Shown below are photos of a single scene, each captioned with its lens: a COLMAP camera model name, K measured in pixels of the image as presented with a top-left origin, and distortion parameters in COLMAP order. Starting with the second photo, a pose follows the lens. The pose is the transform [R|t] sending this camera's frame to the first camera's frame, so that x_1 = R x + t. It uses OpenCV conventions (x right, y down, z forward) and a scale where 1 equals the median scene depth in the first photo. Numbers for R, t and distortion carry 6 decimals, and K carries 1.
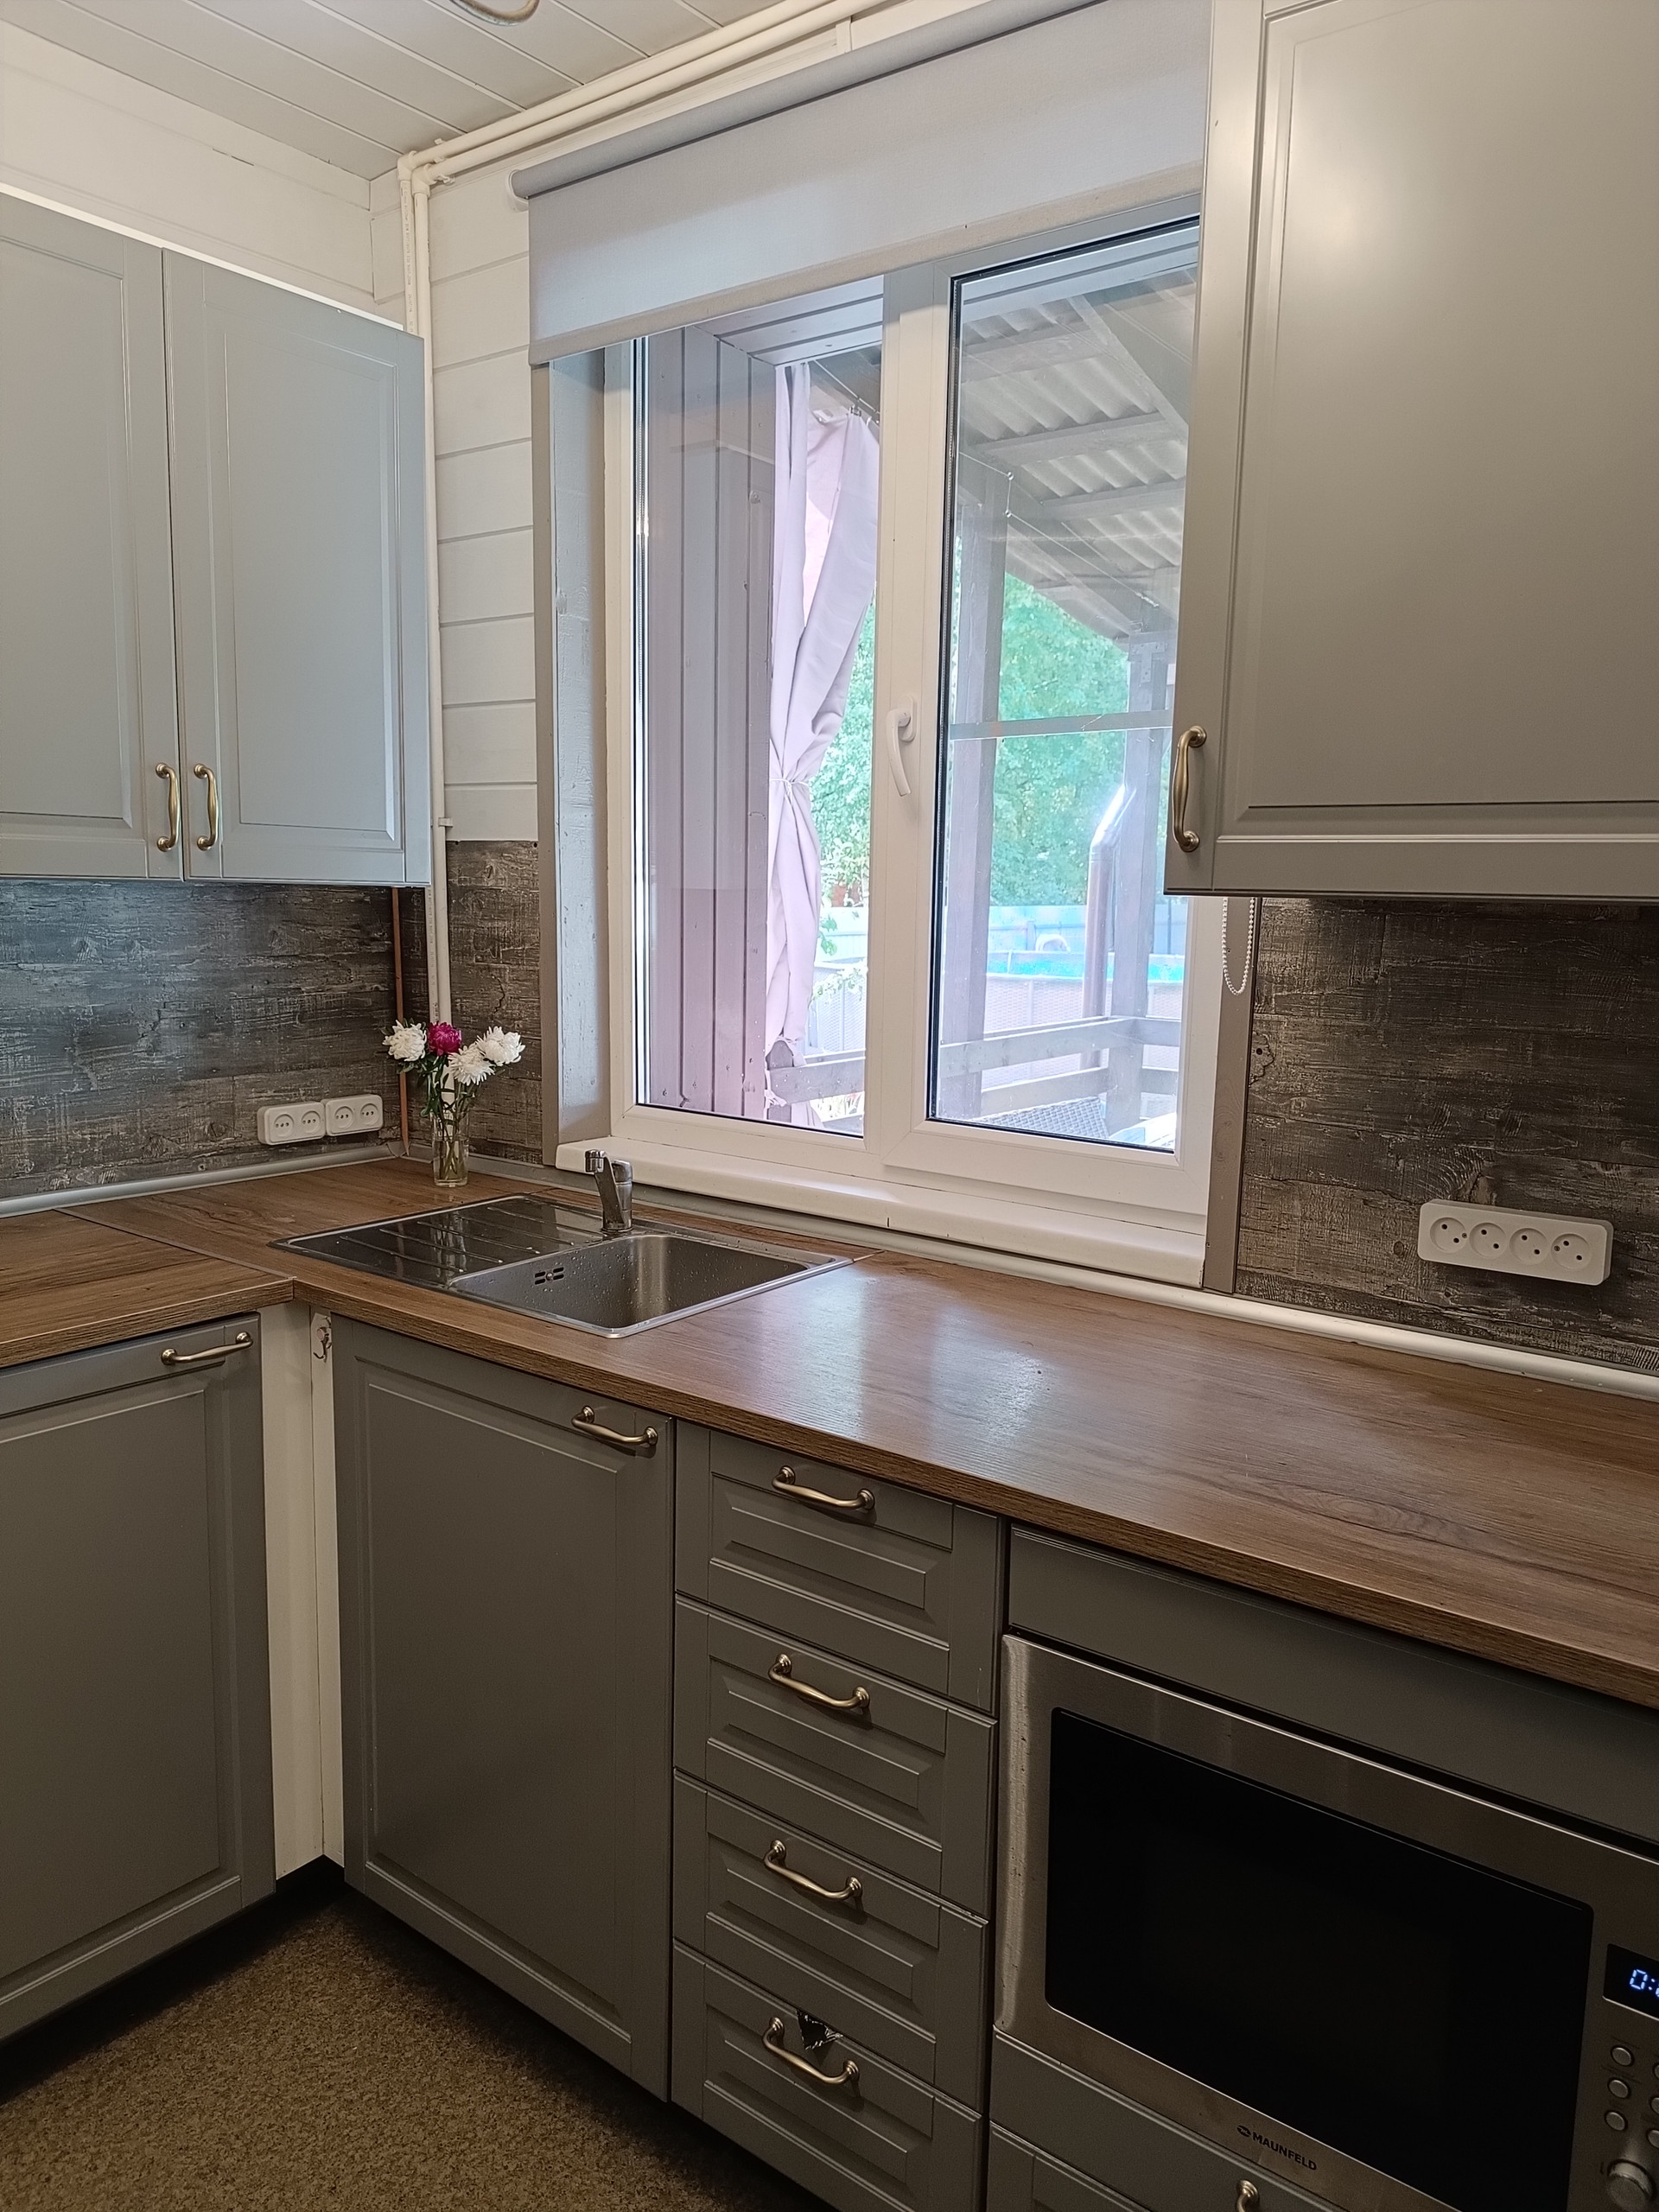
lens RADIAL K [[1509.2, 0, 835.7], [0, 1509.2, 1107.2], [0, 0, 1]] dist [0.040423, -0.043916]
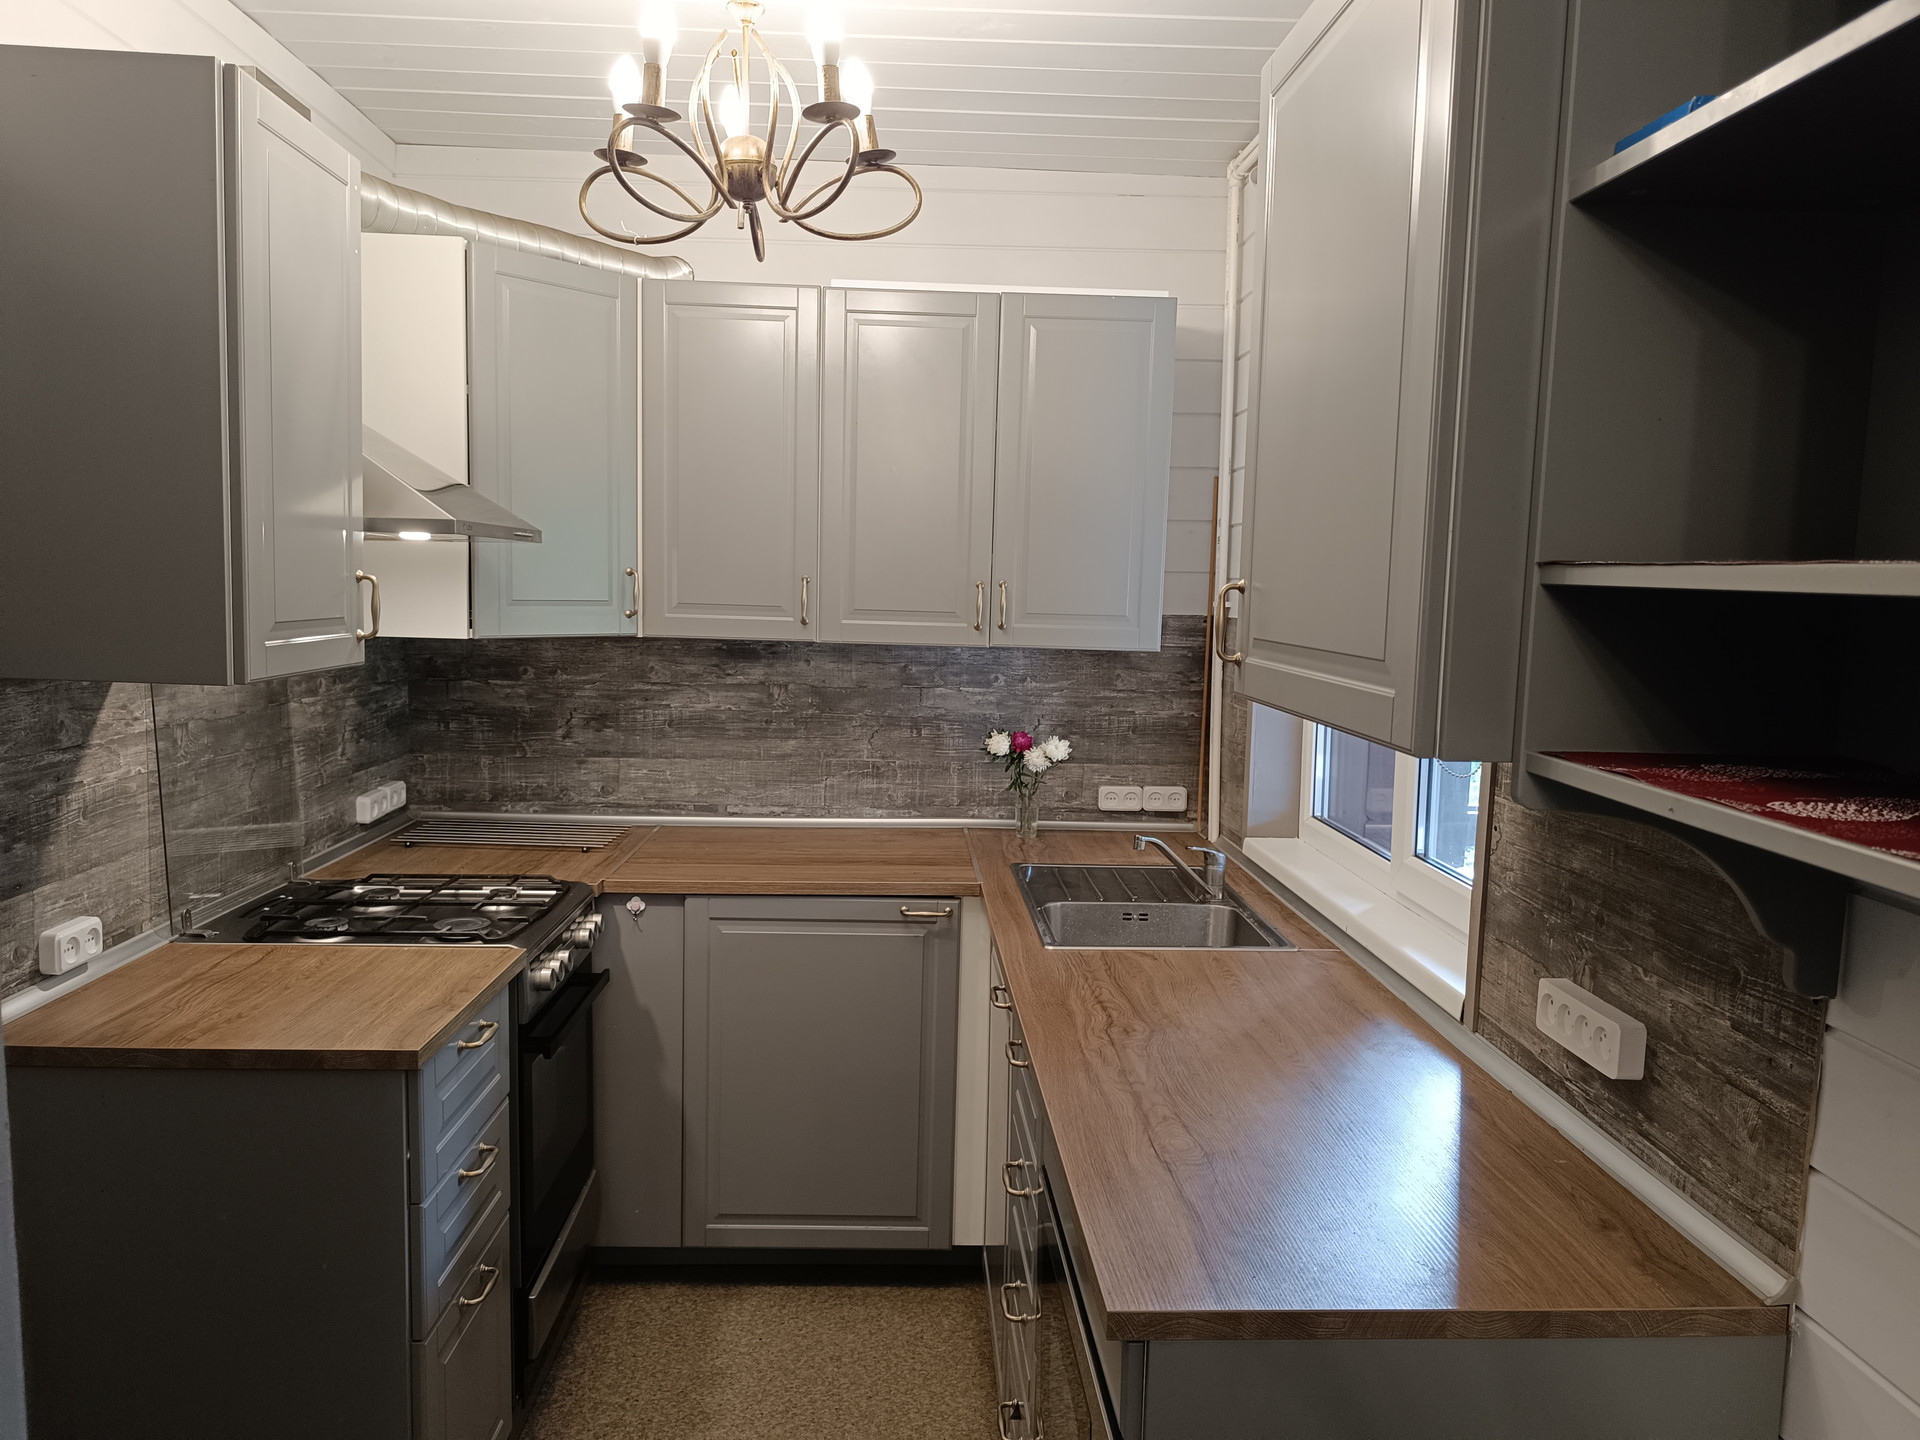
lens RADIAL K [[1310.0, 0, 975.7], [0, 1310.0, 718.6], [0, 0, 1]] dist [0.040423, -0.043916]
pose [[0.651725, 0.078083, -0.754425, 0.800308], [-0.122891, 0.992414, -0.003447, -0.069863], [0.748433, 0.094958, 0.656377, 0.020643]]
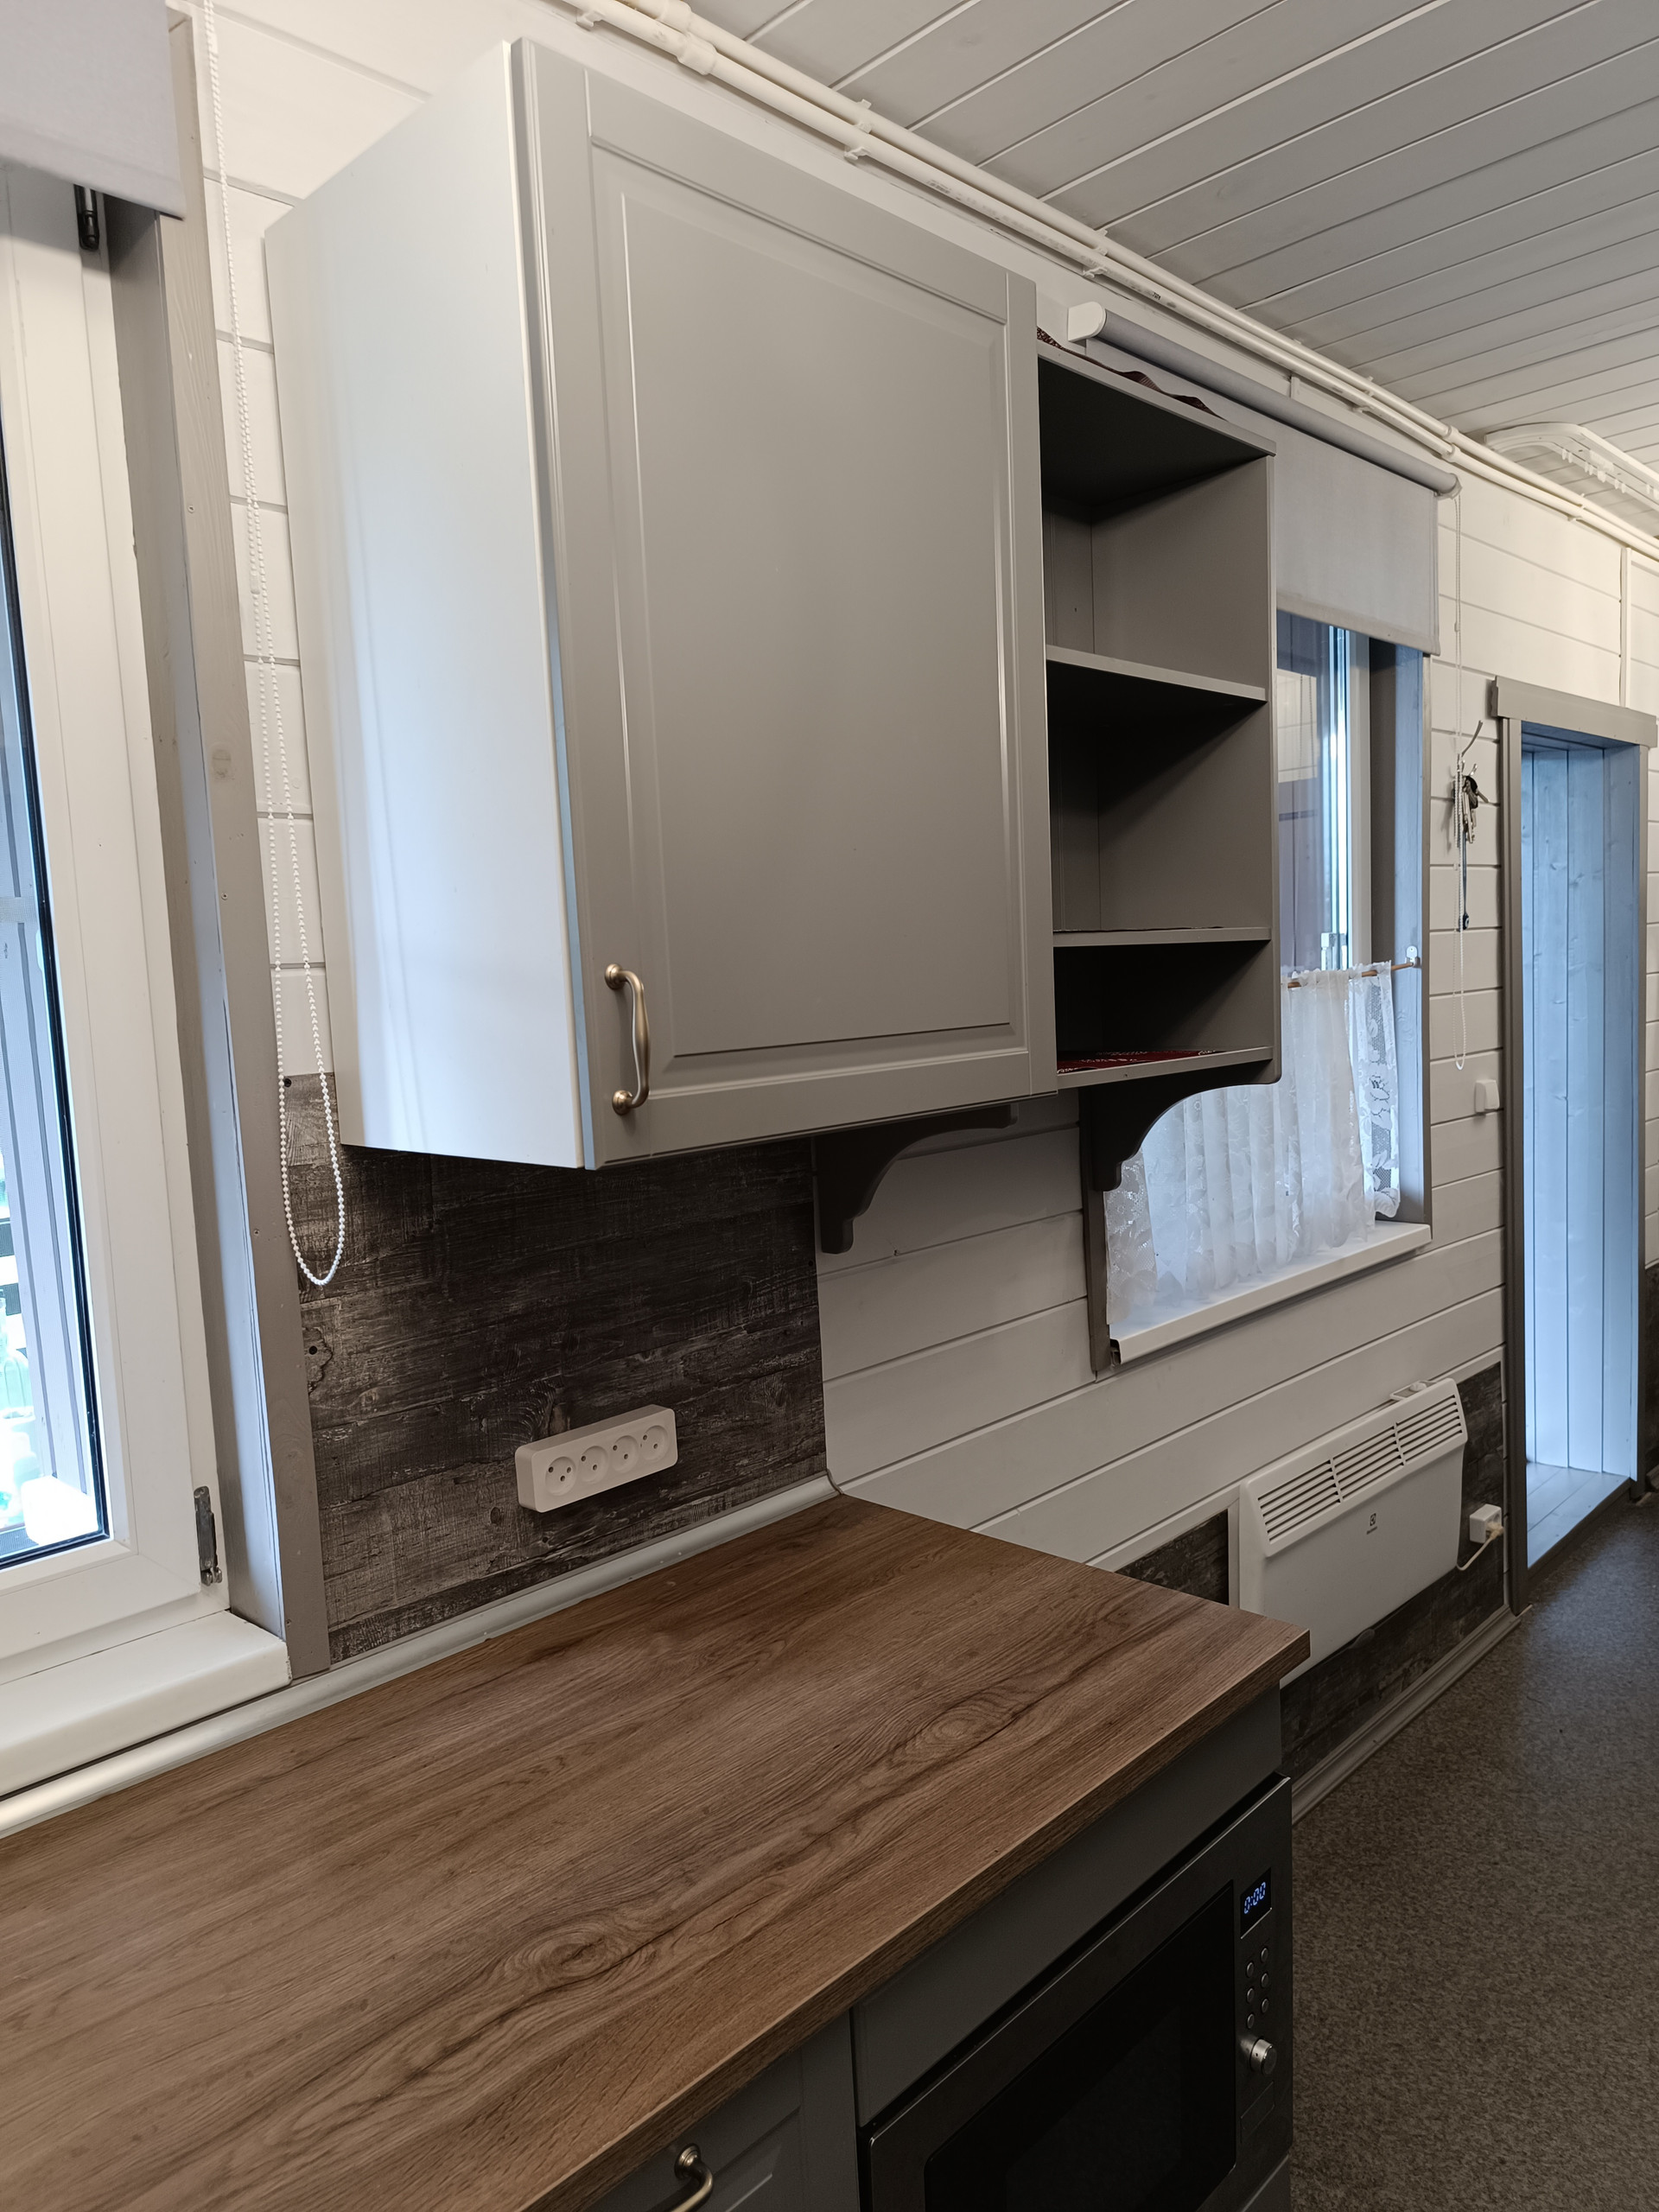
lens RADIAL K [[1509.2, 0, 837.5], [0, 1509.2, 1116.7], [0, 0, 1]] dist [0.040423, -0.043916]
pose [[0.128491, -0.125450, 0.983744, -0.444398], [0.198272, 0.975189, 0.098462, -0.180864], [-0.971688, 0.182397, 0.150176, 0.615583]]
